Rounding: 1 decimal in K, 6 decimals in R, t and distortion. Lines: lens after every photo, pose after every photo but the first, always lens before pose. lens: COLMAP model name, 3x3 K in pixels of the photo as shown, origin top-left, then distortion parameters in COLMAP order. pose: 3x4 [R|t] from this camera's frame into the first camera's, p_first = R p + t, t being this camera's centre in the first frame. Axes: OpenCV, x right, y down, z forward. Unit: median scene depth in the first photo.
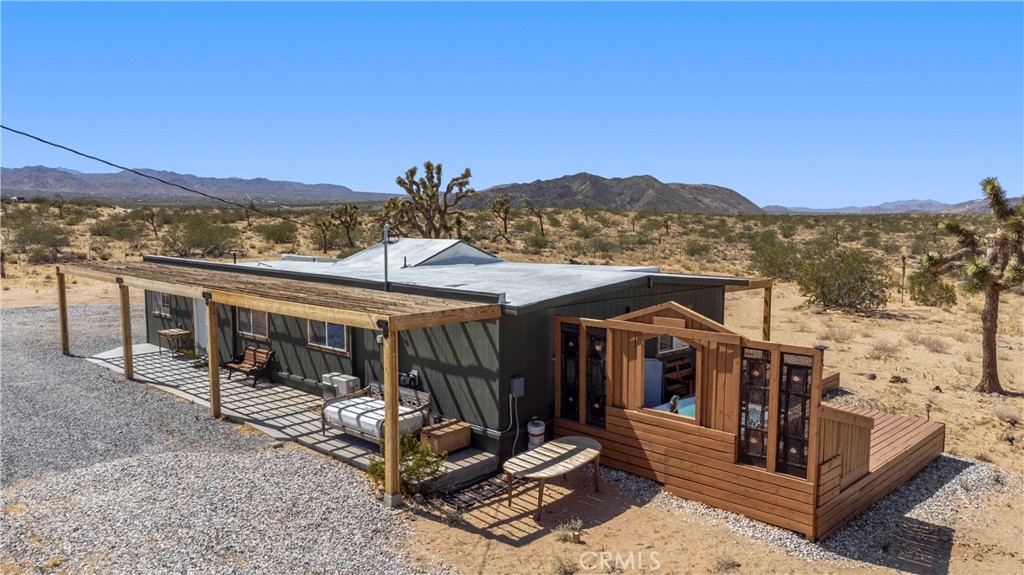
lens RADIAL K [[751.7, 0, 512.0], [0, 751.7, 287.5], [0, 0, 1]] dist [0.014224, 0.002888]
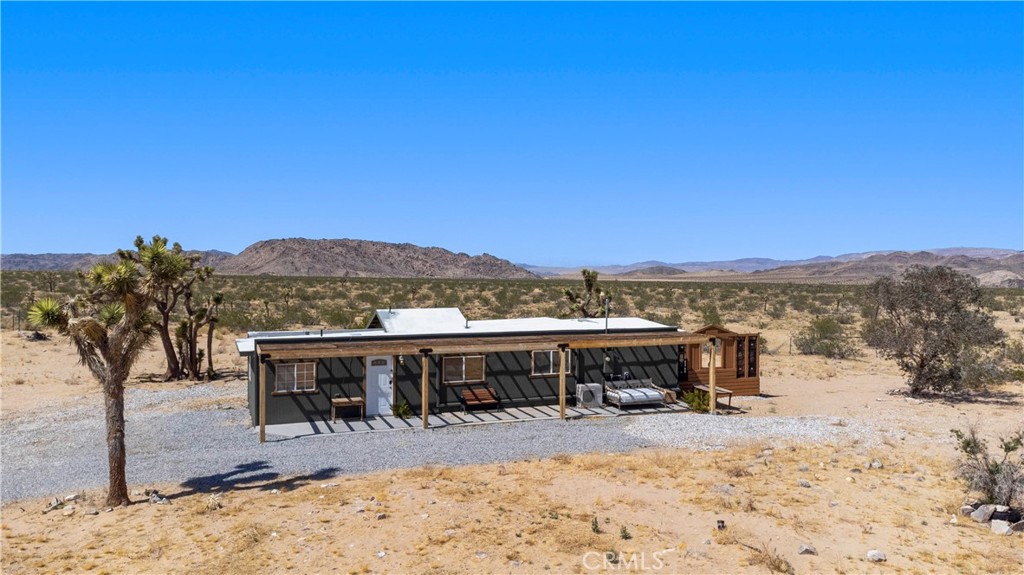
lens RADIAL K [[751.7, 0, 512.0], [0, 751.7, 287.5], [0, 0, 1]] dist [0.014224, 0.002888]
pose [[0.404700, -0.012094, 0.914370, -2.138694], [0.080471, 0.996504, -0.022436, -0.095306], [-0.910902, 0.082660, 0.404258, 0.463677]]
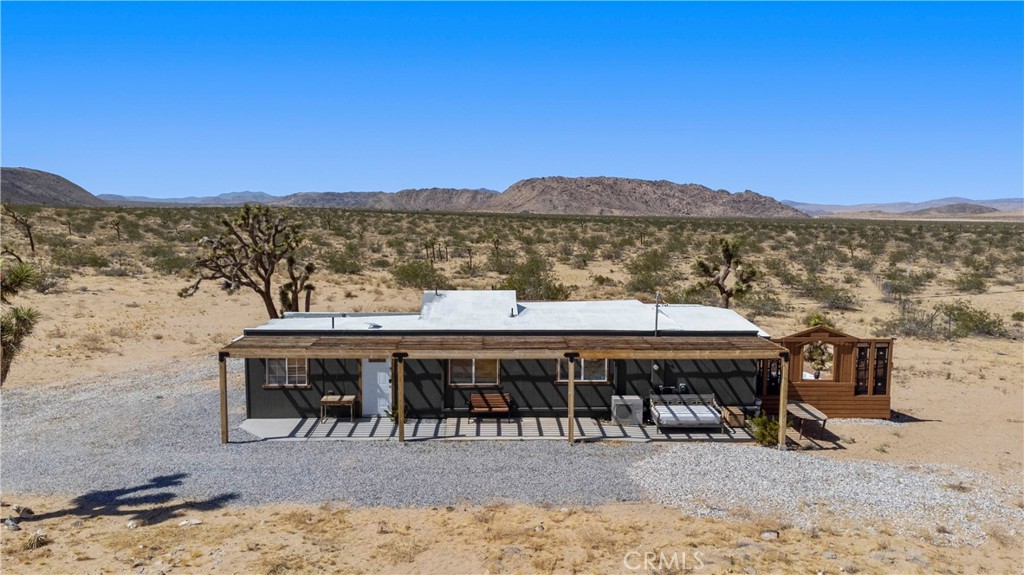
lens RADIAL K [[751.7, 0, 512.0], [0, 751.7, 287.5], [0, 0, 1]] dist [0.014224, 0.002888]
pose [[0.680308, -0.065302, 0.730012, -1.599077], [0.057144, 0.997717, 0.035996, -0.180468], [-0.730695, 0.017228, 0.682486, 0.161980]]
